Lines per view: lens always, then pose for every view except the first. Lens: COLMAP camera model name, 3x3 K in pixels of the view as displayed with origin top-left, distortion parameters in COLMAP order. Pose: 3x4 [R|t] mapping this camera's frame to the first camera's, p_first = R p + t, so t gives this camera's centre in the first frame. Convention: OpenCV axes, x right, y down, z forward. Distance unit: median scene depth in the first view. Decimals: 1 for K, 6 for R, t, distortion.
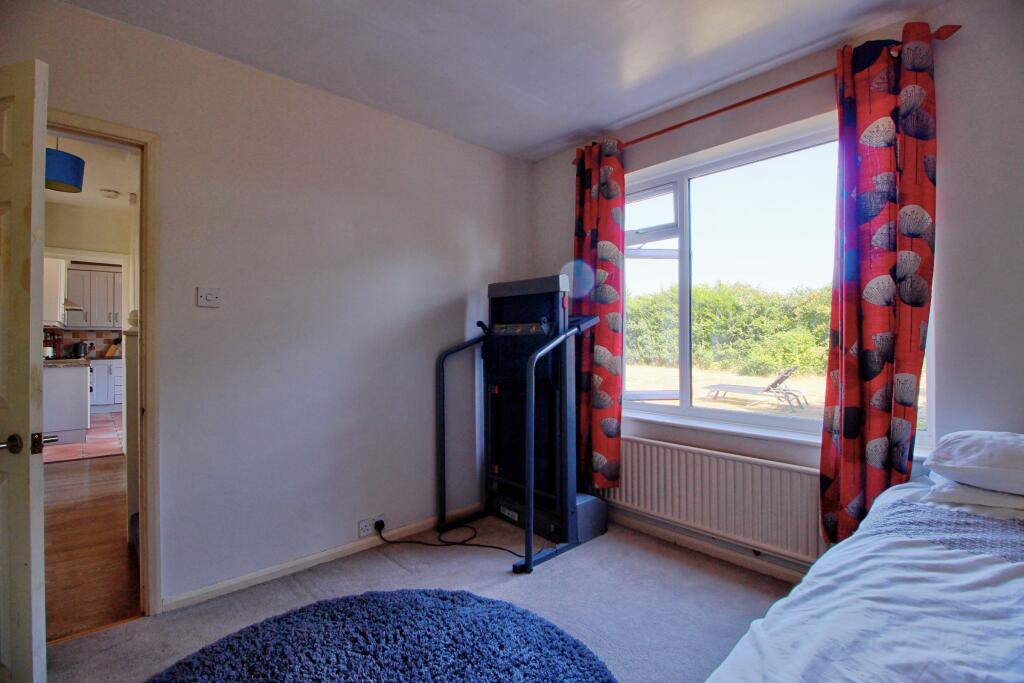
lens RADIAL K [[475.6, 0, 515.6], [0, 475.6, 340.1], [0, 0, 1]] dist [-0.002080, -0.000117]
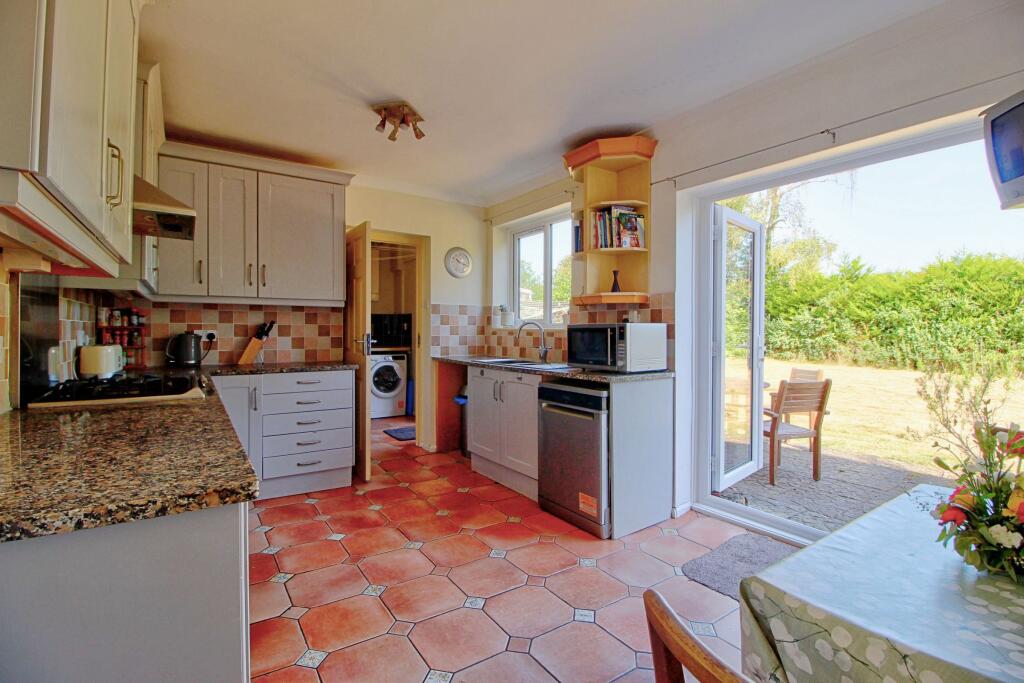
lens RADIAL K [[475.6, 0, 507.8], [0, 475.6, 336.5], [0, 0, 1]] dist [-0.002080, -0.000117]
pose [[0.992662, 0.007080, -0.120714, -0.278946], [-0.006099, 0.999945, 0.008497, 0.001518], [0.120767, -0.007698, 0.992651, 0.294300]]
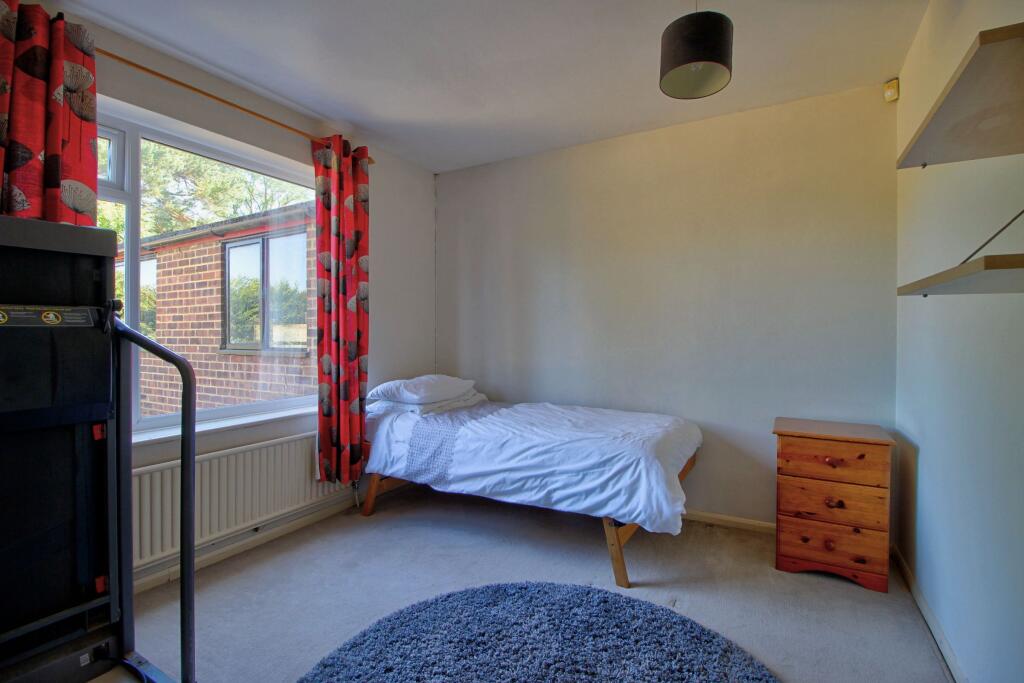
lens RADIAL K [[475.6, 0, 511.6], [0, 475.6, 334.0], [0, 0, 1]] dist [-0.002080, -0.000117]
pose [[-0.307273, -0.002997, 0.951617, -0.929158], [0.001949, 0.999991, 0.003778, -0.008767], [-0.951619, 0.003015, -0.307264, 1.004122]]
